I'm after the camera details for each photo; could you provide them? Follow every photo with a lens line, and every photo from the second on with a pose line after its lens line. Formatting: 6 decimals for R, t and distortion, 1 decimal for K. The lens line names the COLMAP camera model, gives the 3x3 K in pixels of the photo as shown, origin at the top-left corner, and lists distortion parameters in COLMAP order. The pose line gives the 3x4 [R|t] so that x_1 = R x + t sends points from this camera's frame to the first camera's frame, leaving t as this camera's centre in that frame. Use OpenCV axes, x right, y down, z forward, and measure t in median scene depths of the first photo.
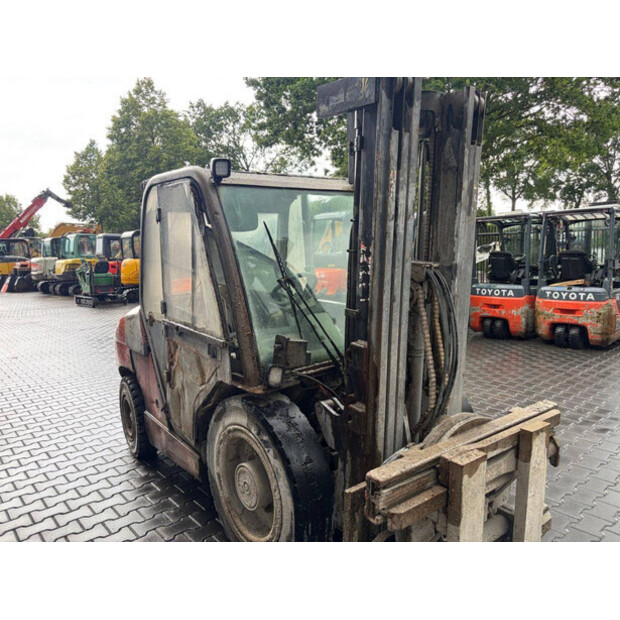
lens RADIAL K [[466.6, 0, 306.3], [0, 466.6, 306.5], [0, 0, 1]] dist [0.054330, -0.057978]
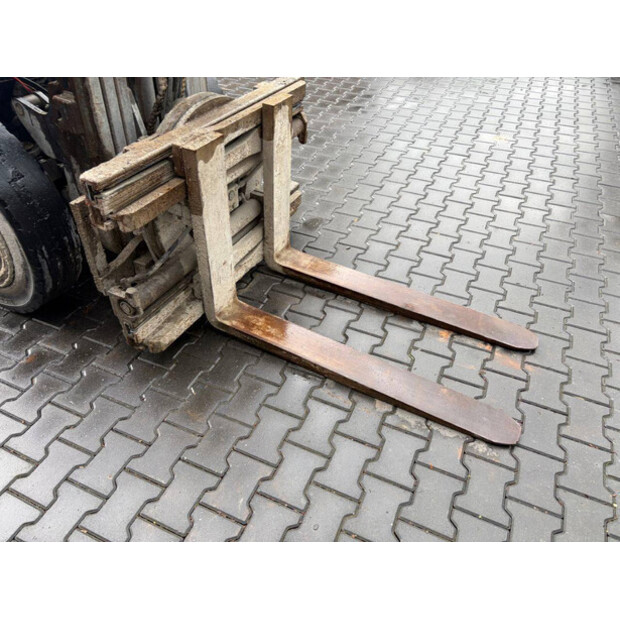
lens RADIAL K [[468.6, 0, 309.9], [0, 468.6, 307.7], [0, 0, 1]] dist [0.040544, -0.054364]
pose [[0.901127, -0.256300, 0.349685, 0.096275], [0.015438, 0.825012, 0.564905, 0.058391], [-0.433280, -0.503653, 0.747397, 0.067600]]
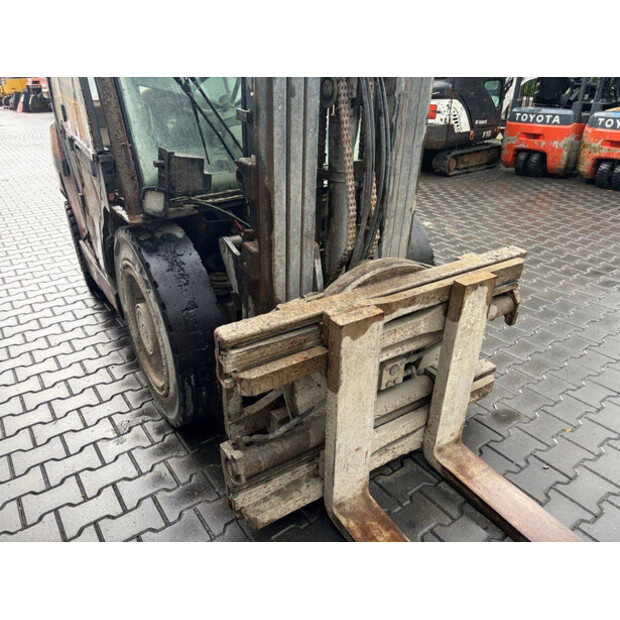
lens RADIAL K [[466.6, 0, 306.3], [0, 466.6, 306.5], [0, 0, 1]] dist [0.054330, -0.057978]
pose [[0.996100, 0.051255, -0.071824, 0.222478], [-0.024150, 0.941273, 0.336782, 0.038323], [0.084867, -0.333734, 0.938839, 0.202489]]
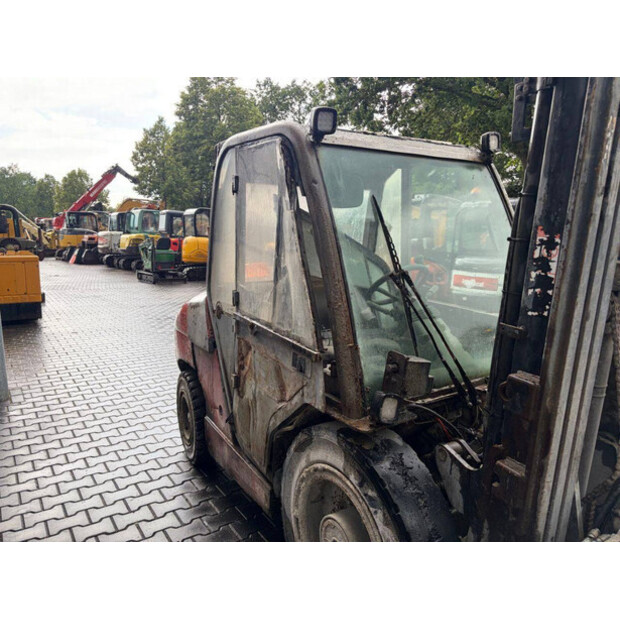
lens RADIAL K [[468.6, 0, 309.9], [0, 468.6, 307.7], [0, 0, 1]] dist [0.040544, -0.054364]
pose [[0.992755, 0.062507, -0.102621, -0.109284], [-0.058972, 0.997569, 0.037128, -0.023785], [0.104693, -0.030808, 0.994027, 0.240216]]
